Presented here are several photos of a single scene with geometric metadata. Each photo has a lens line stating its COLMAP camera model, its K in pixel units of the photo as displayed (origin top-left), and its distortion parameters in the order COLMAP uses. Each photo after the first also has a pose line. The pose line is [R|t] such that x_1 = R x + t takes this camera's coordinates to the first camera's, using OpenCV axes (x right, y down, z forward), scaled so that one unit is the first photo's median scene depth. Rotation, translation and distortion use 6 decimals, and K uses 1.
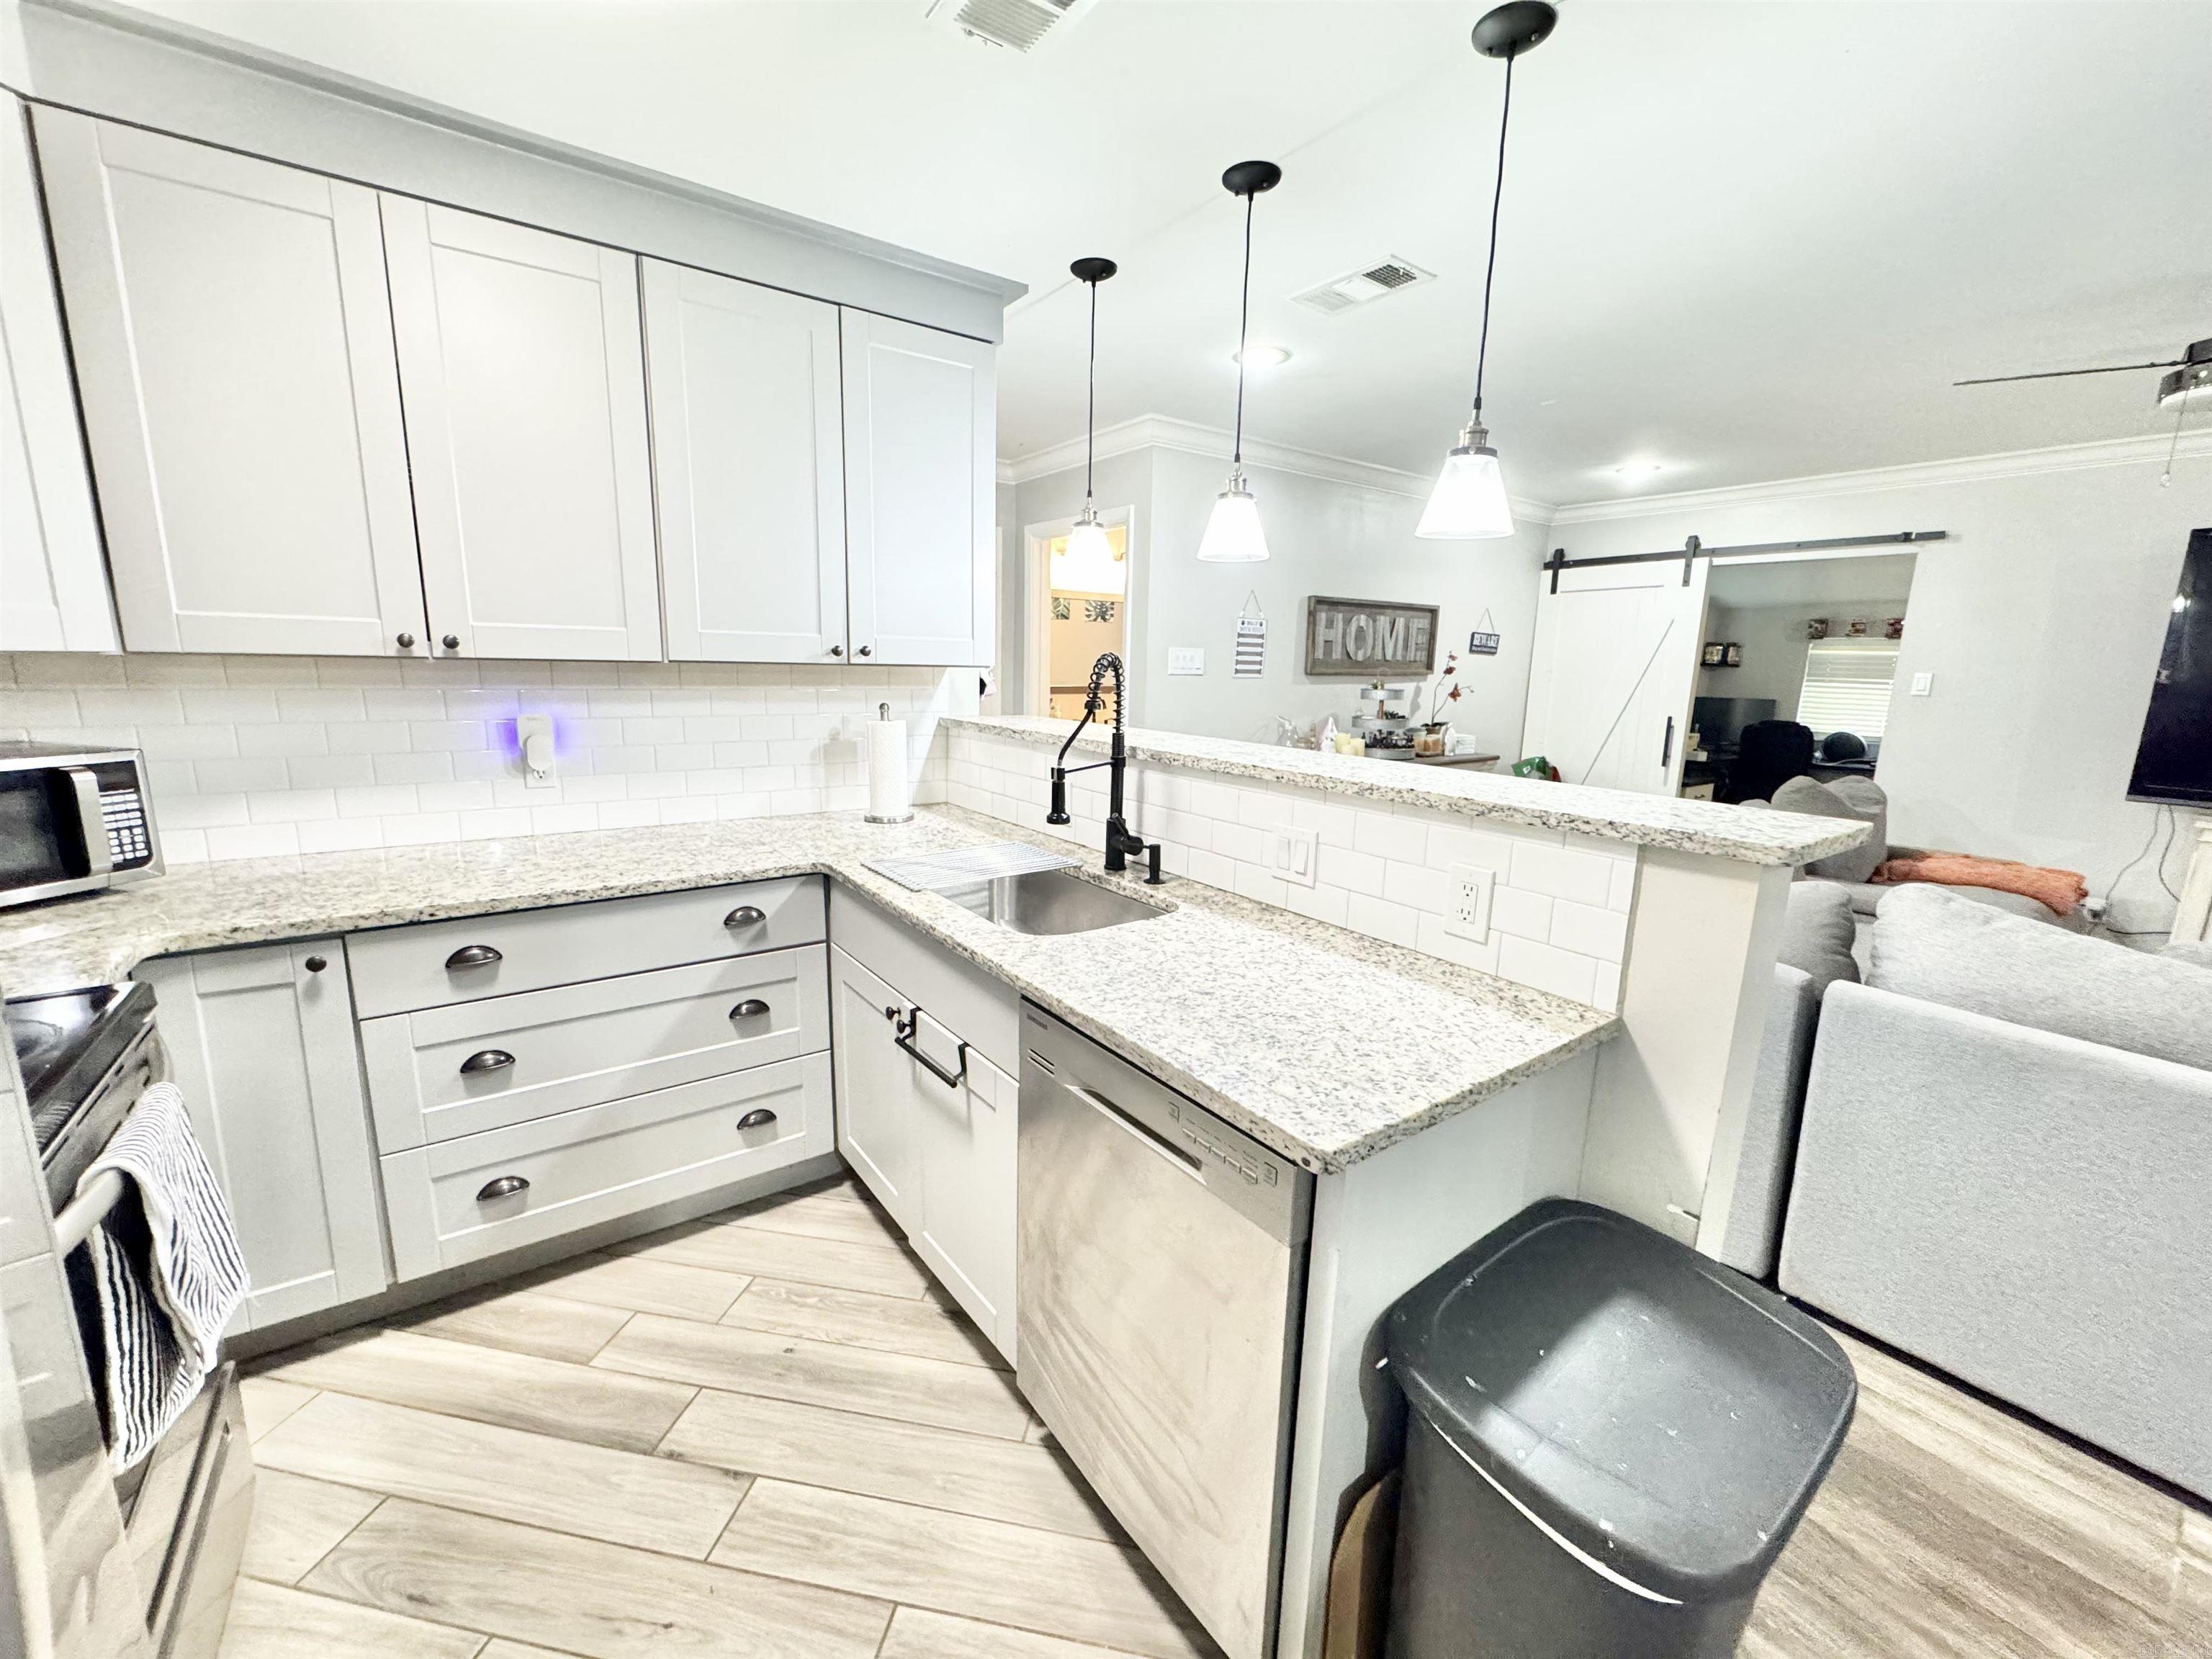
lens RADIAL K [[882.1, 0, 1106.0], [0, 882.1, 829.5], [0, 0, 1]] dist [-0.001882, 0.000406]
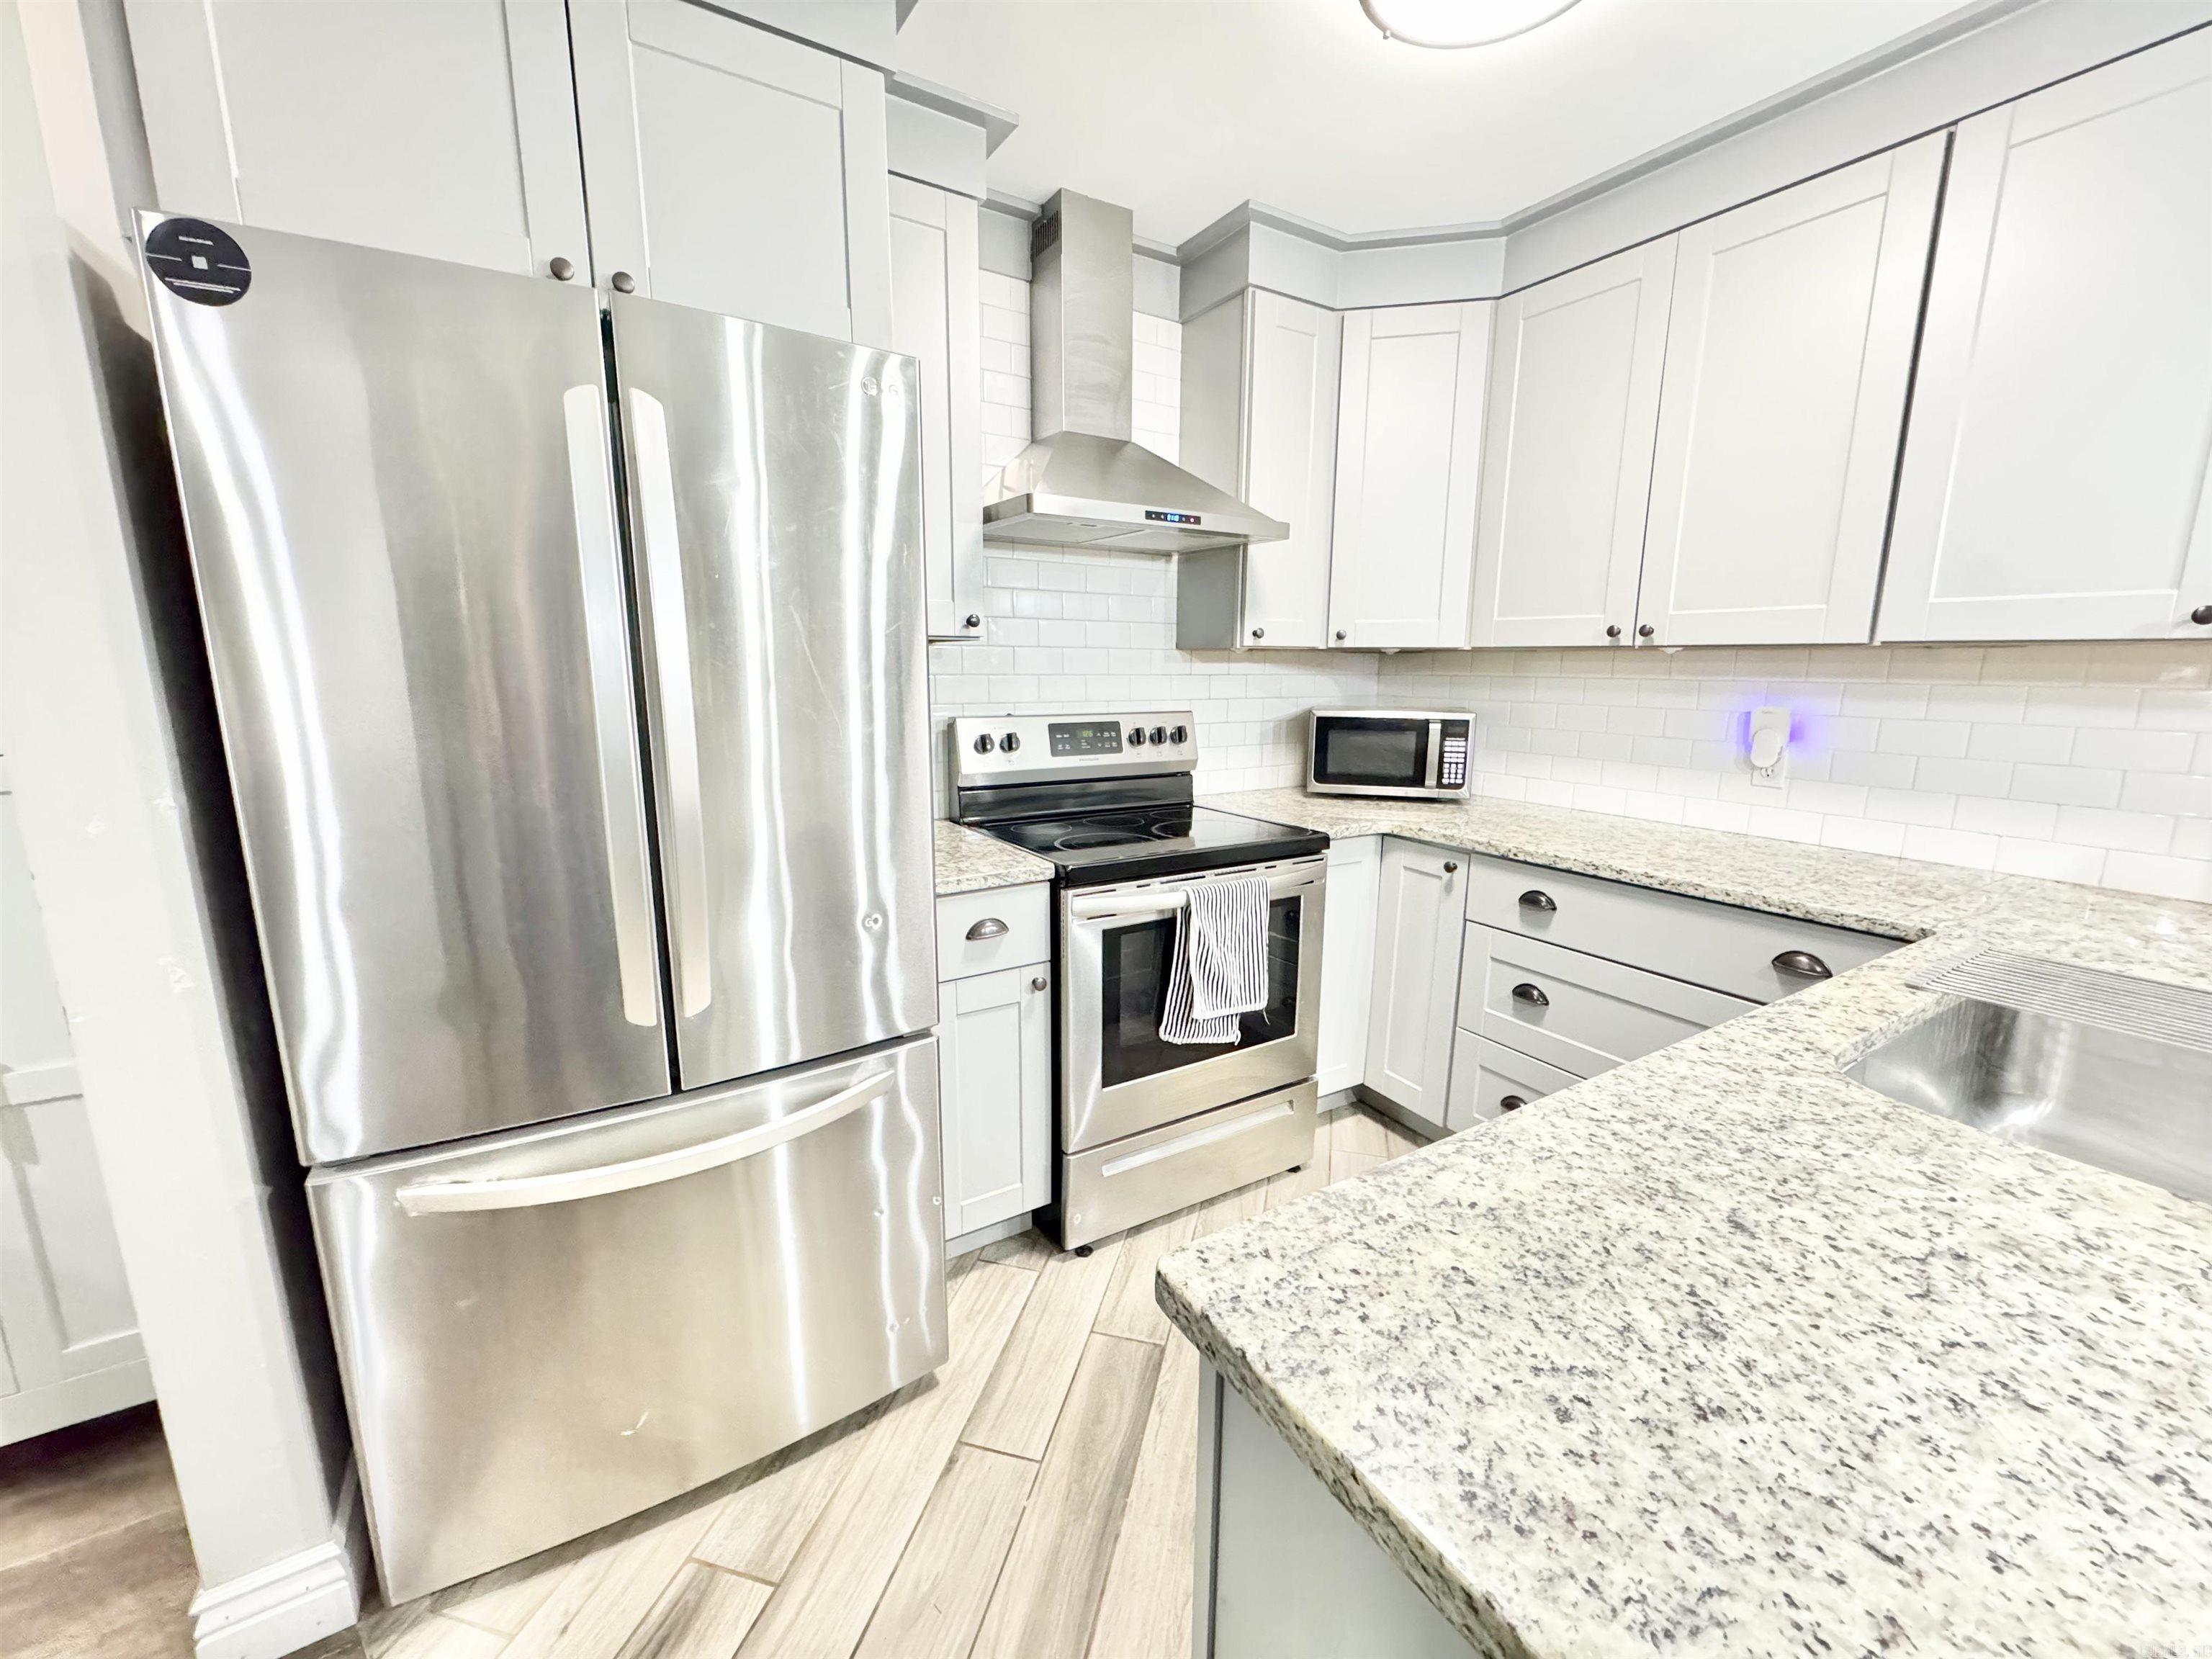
lens RADIAL K [[882.1, 0, 1106.0], [0, 882.1, 829.5], [0, 0, 1]] dist [-0.001882, 0.000406]
pose [[-0.084773, 0.158171, -0.983766, 0.410700], [-0.200470, 0.964423, 0.172336, -0.028524], [0.976025, 0.211825, -0.050048, 0.441519]]
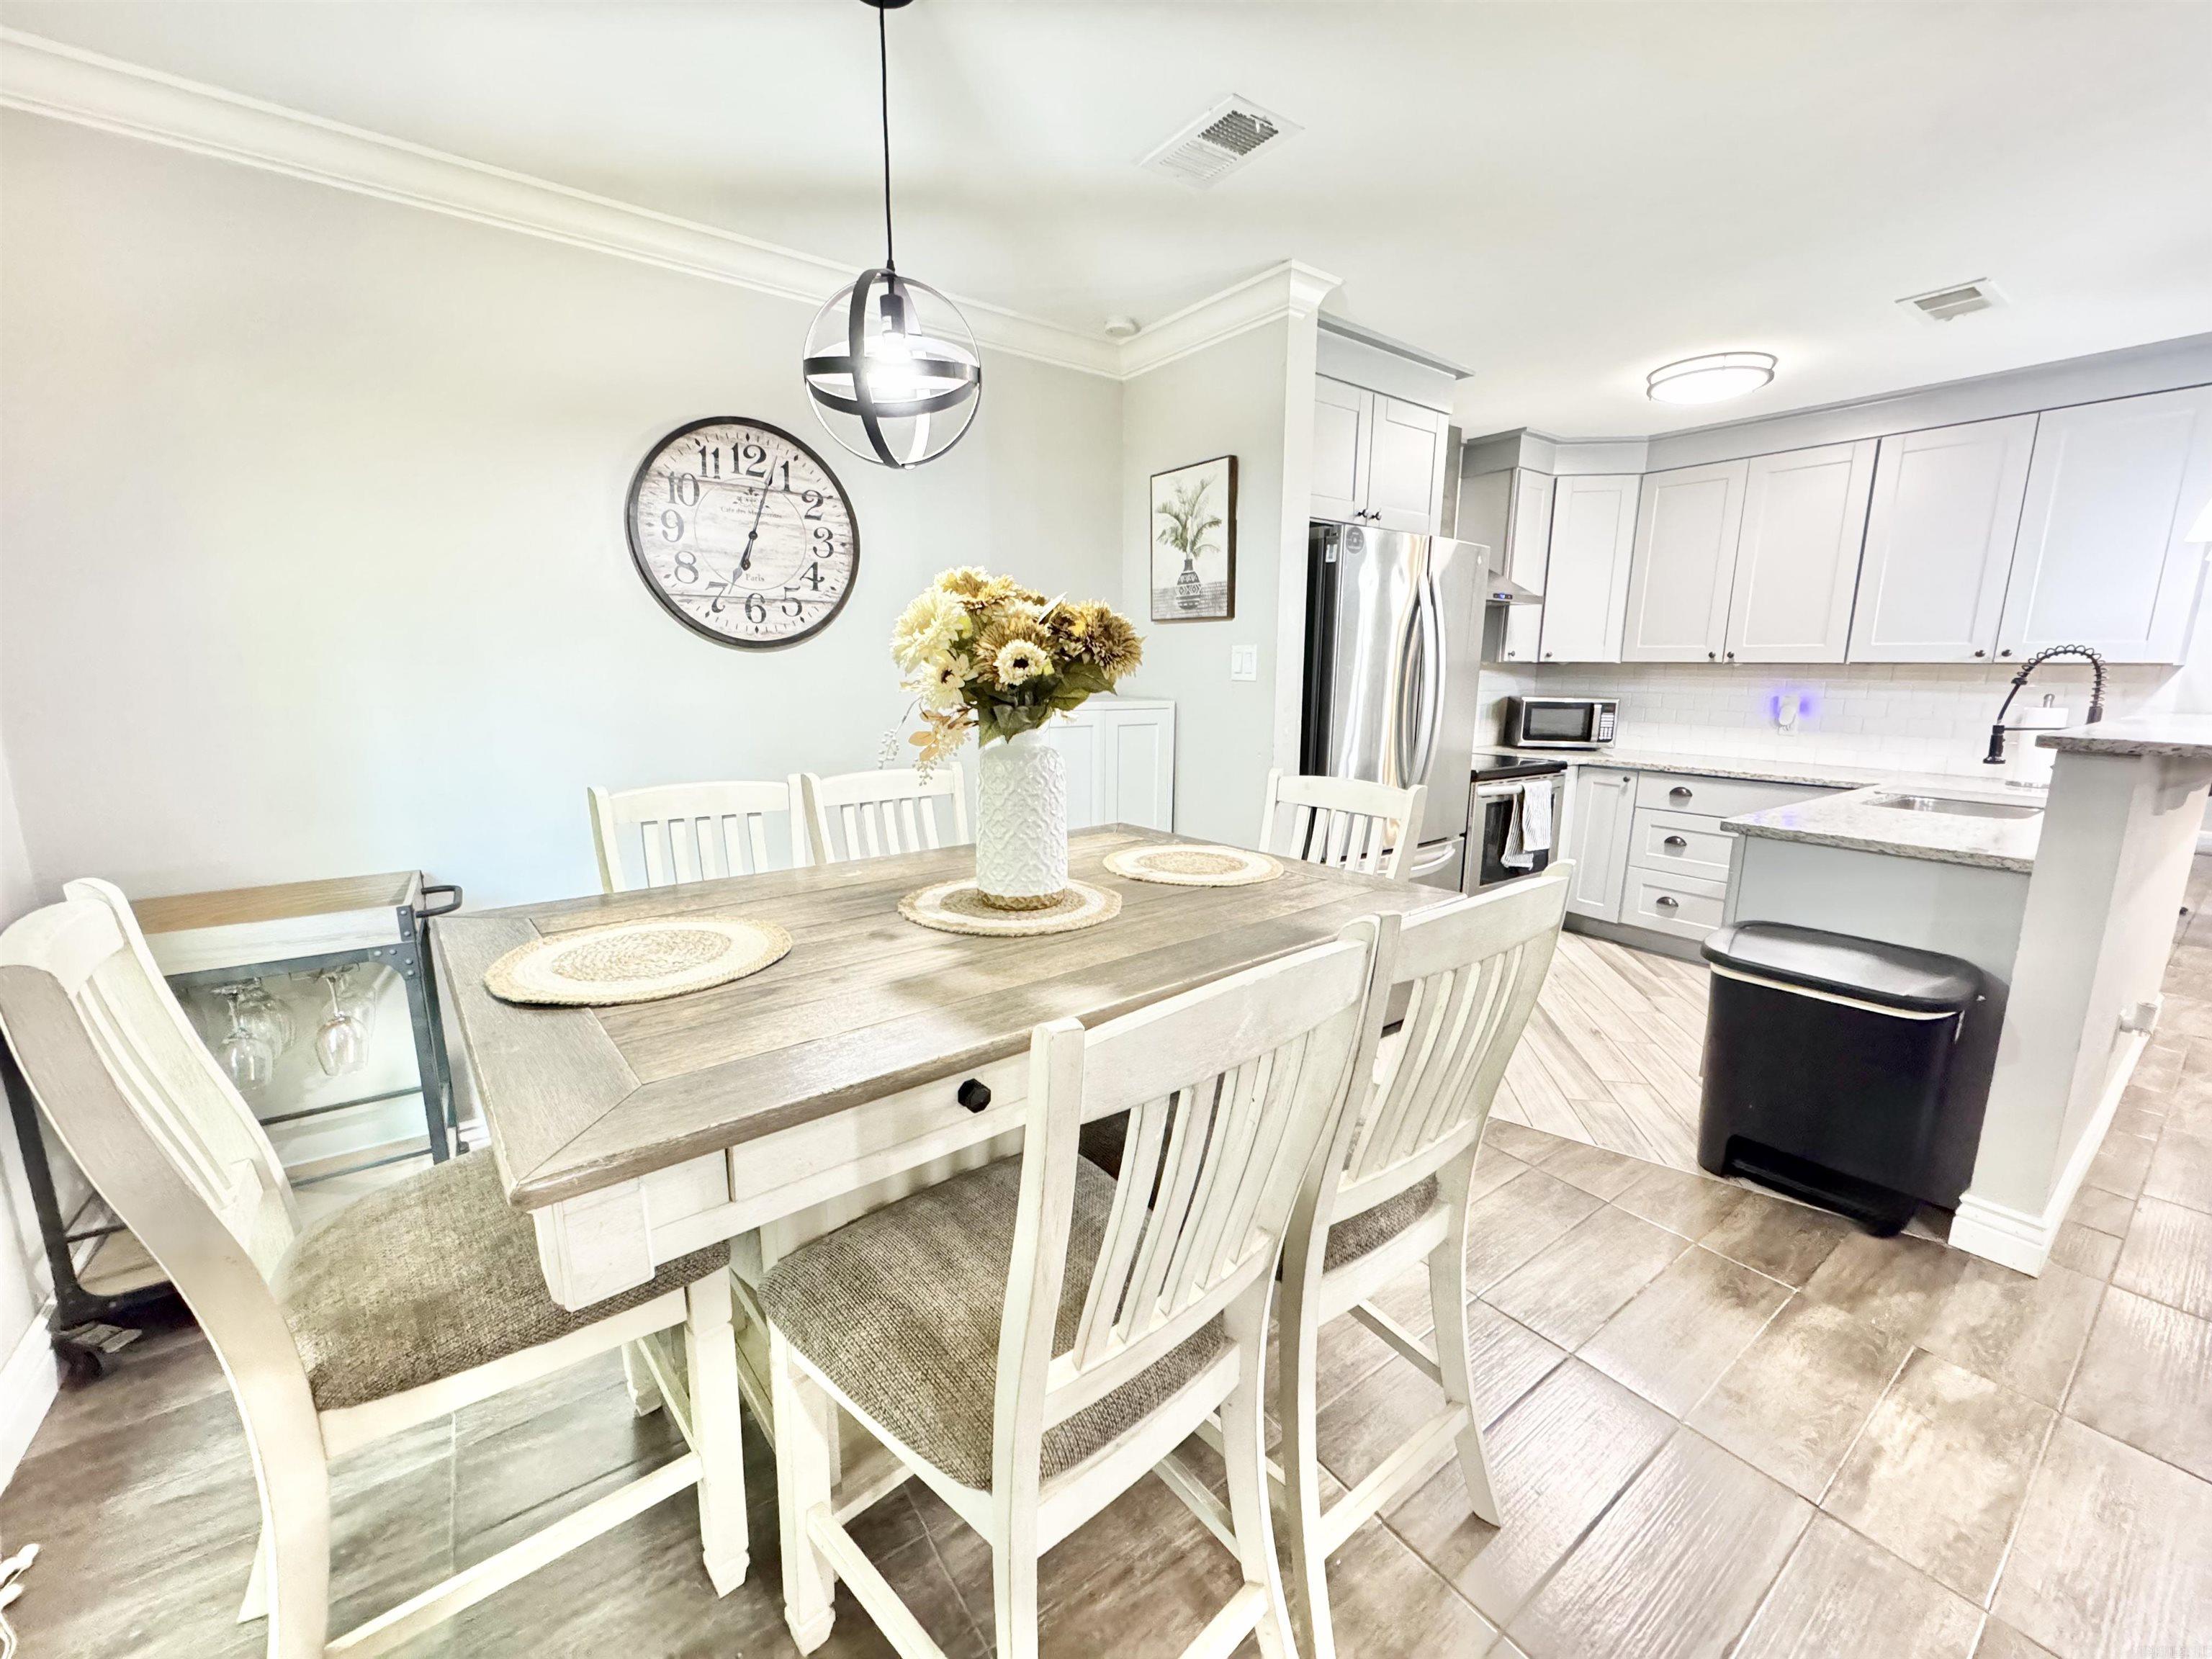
lens RADIAL K [[878.5, 0, 1110.9], [0, 878.5, 831.9], [0, 0, 1]] dist [-0.000568, -0.000136]
pose [[-0.004544, 0.160666, -0.986998, 1.401978], [-0.201663, 0.966583, 0.158271, 0.164892], [0.979444, 0.199760, 0.028009, -0.440020]]
